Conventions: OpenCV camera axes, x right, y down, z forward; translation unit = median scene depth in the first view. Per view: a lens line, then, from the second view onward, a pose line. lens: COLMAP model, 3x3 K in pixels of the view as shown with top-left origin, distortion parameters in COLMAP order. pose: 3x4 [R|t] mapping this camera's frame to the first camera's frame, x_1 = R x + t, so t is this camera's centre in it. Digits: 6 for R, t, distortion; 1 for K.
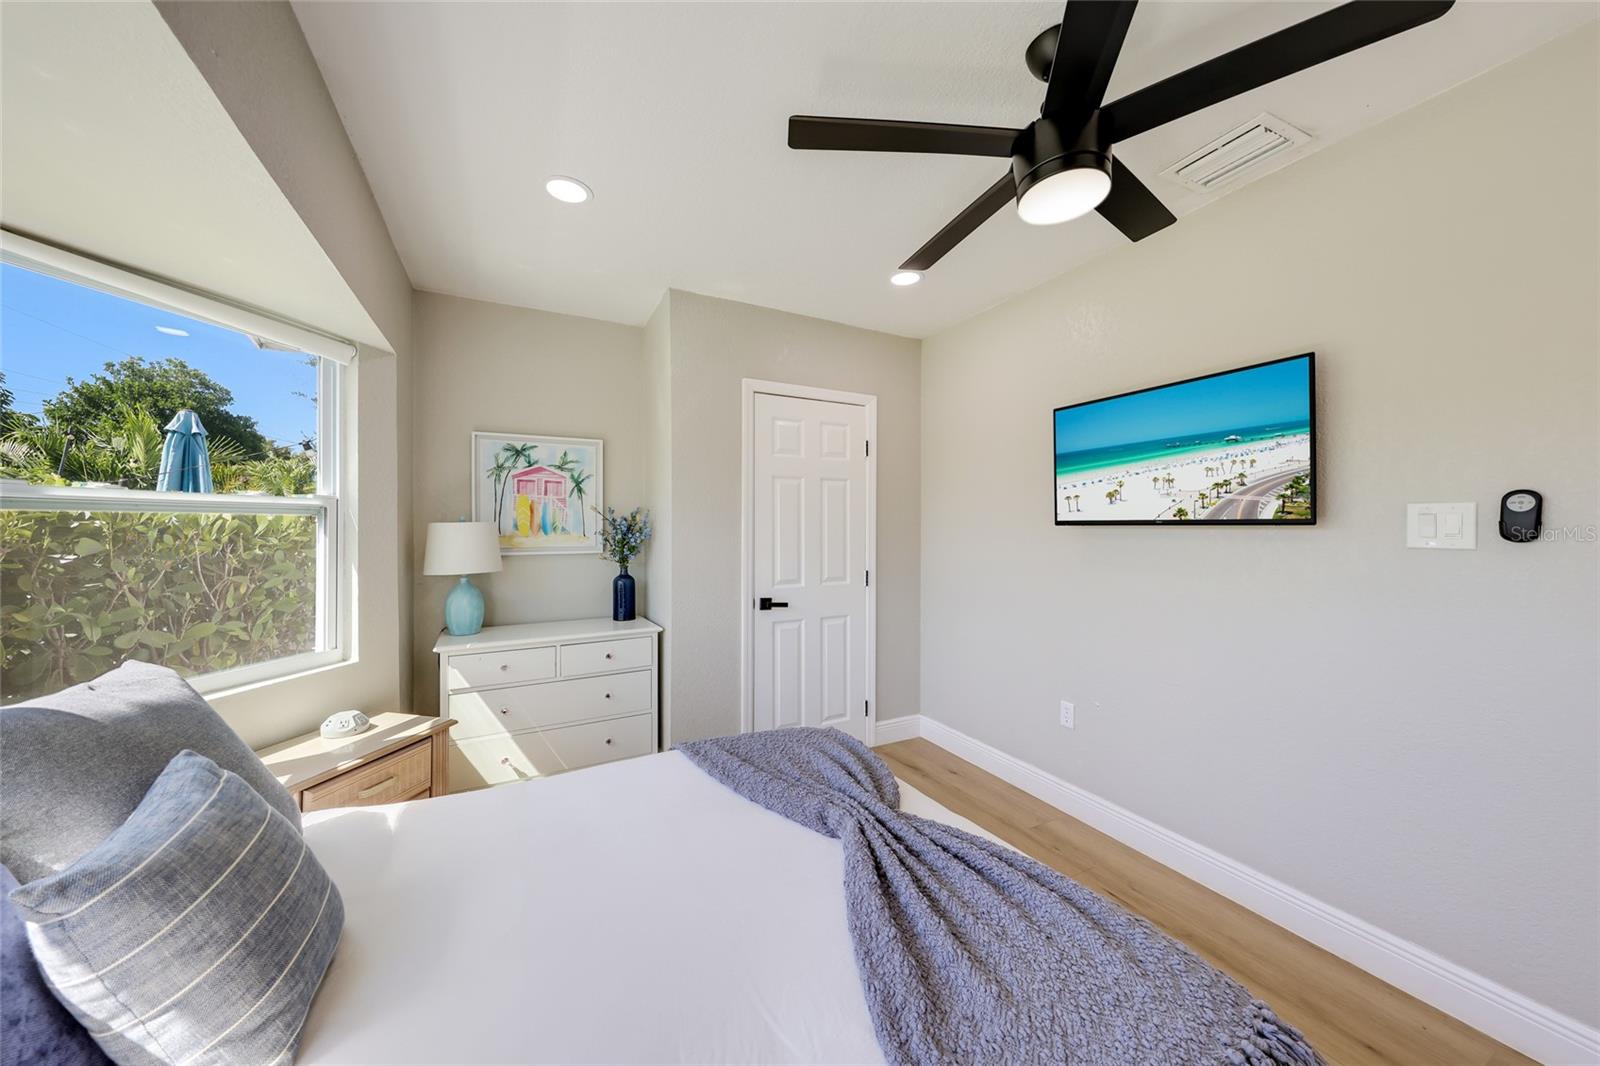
lens RADIAL K [[564.3, 0, 801.8], [0, 564.3, 535.0], [0, 0, 1]] dist [-0.000832, -0.000090]
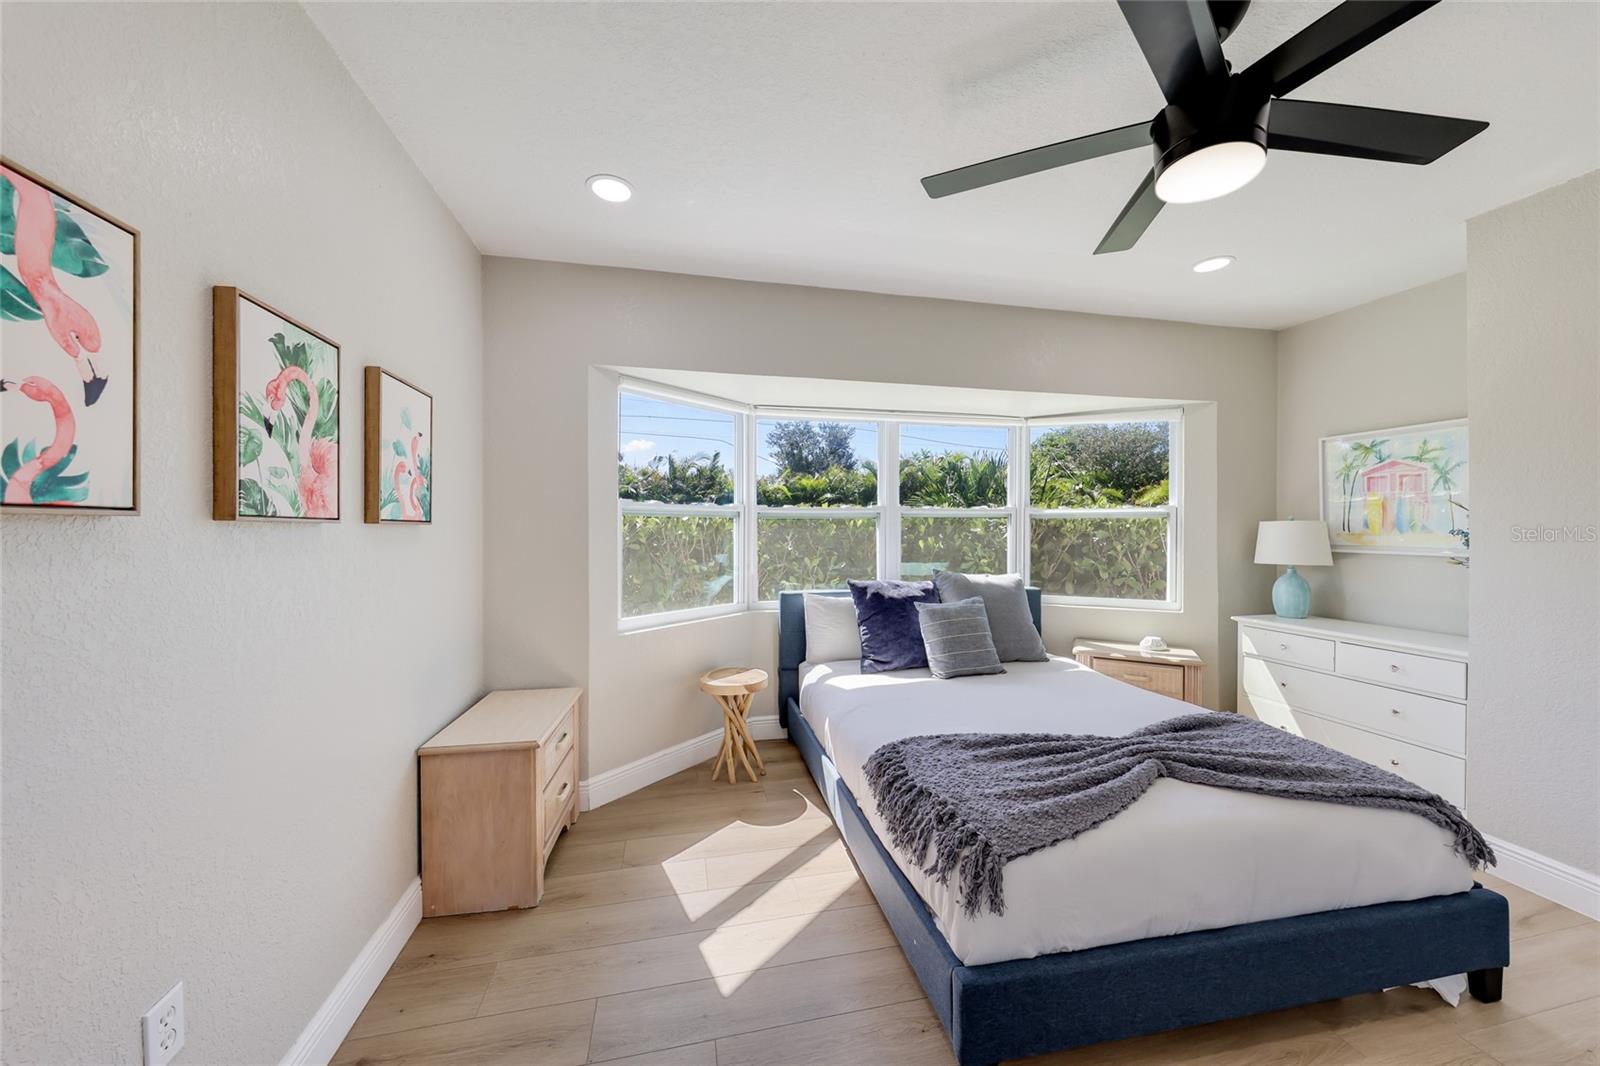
lens RADIAL K [[564.3, 0, 801.8], [0, 564.3, 535.0], [0, 0, 1]] dist [-0.000832, -0.000090]
pose [[-0.264445, 0.013663, -0.964304, 0.726304], [-0.016565, 0.999688, 0.018707, 0.001730], [0.964258, 0.020921, -0.264136, 0.305676]]
